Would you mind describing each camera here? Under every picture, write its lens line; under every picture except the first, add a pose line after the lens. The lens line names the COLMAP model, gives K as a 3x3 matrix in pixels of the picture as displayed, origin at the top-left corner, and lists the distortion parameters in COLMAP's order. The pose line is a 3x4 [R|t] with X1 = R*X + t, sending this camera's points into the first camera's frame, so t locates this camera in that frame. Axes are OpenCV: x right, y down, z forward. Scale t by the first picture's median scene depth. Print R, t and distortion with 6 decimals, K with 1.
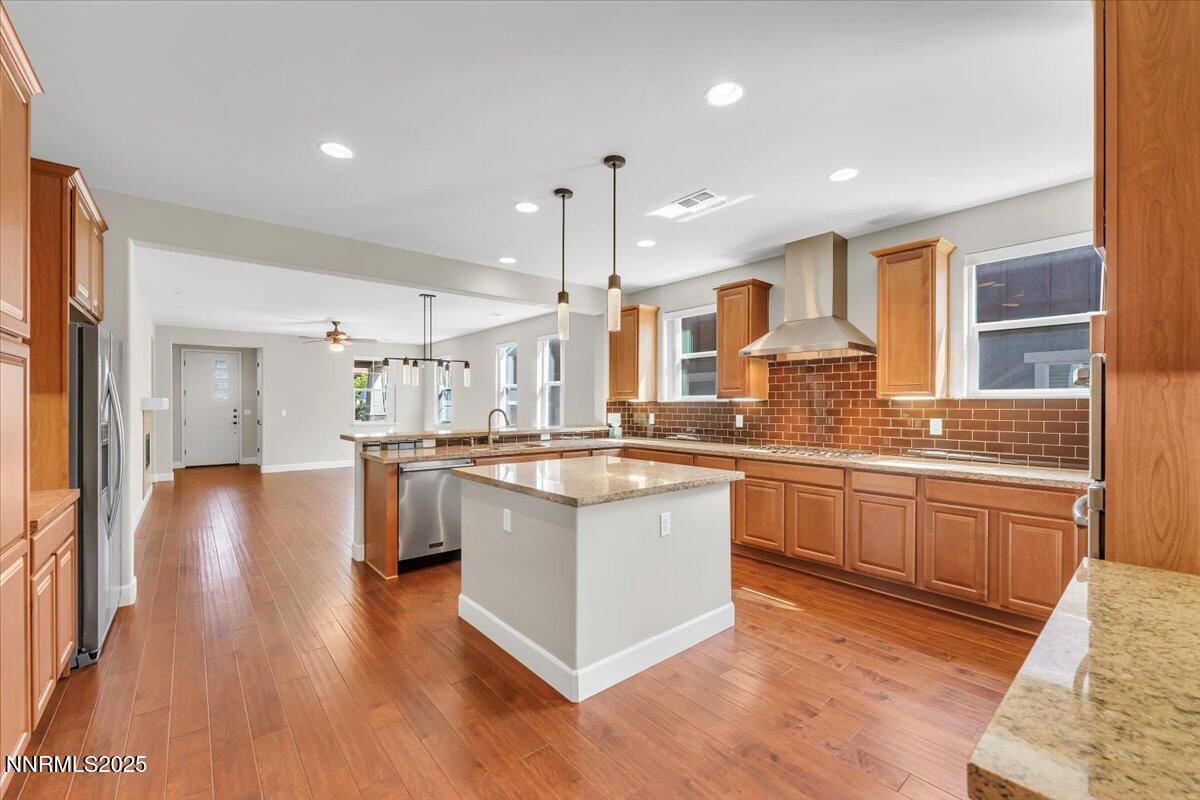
lens RADIAL K [[480.1, 0, 600.7], [0, 480.1, 404.3], [0, 0, 1]] dist [0.000680, 0.000121]
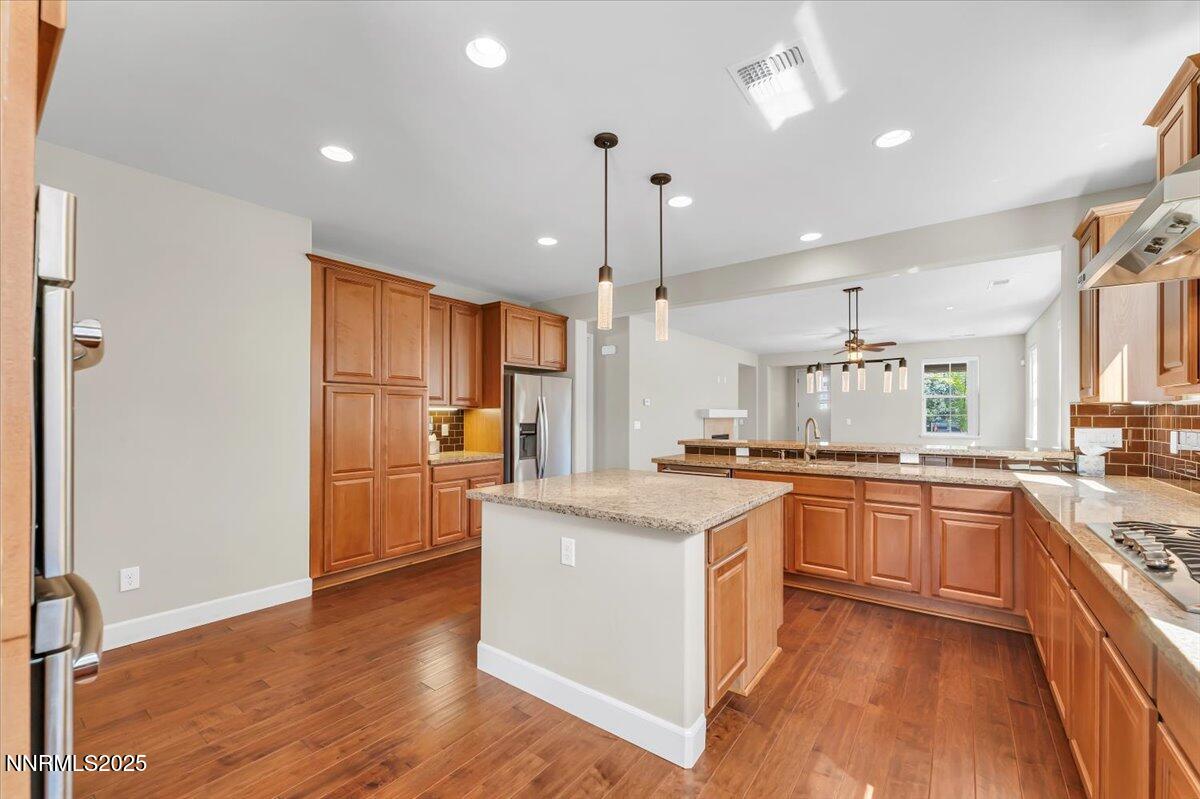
lens RADIAL K [[486.9, 0, 600.5], [0, 486.9, 408.6], [0, 0, 1]] dist [0.000209, 0.000289]
pose [[0.228654, -0.011807, -0.973436, 0.645688], [0.000096, 0.999927, -0.012105, 0.004680], [0.973508, 0.002674, 0.228639, 0.560076]]
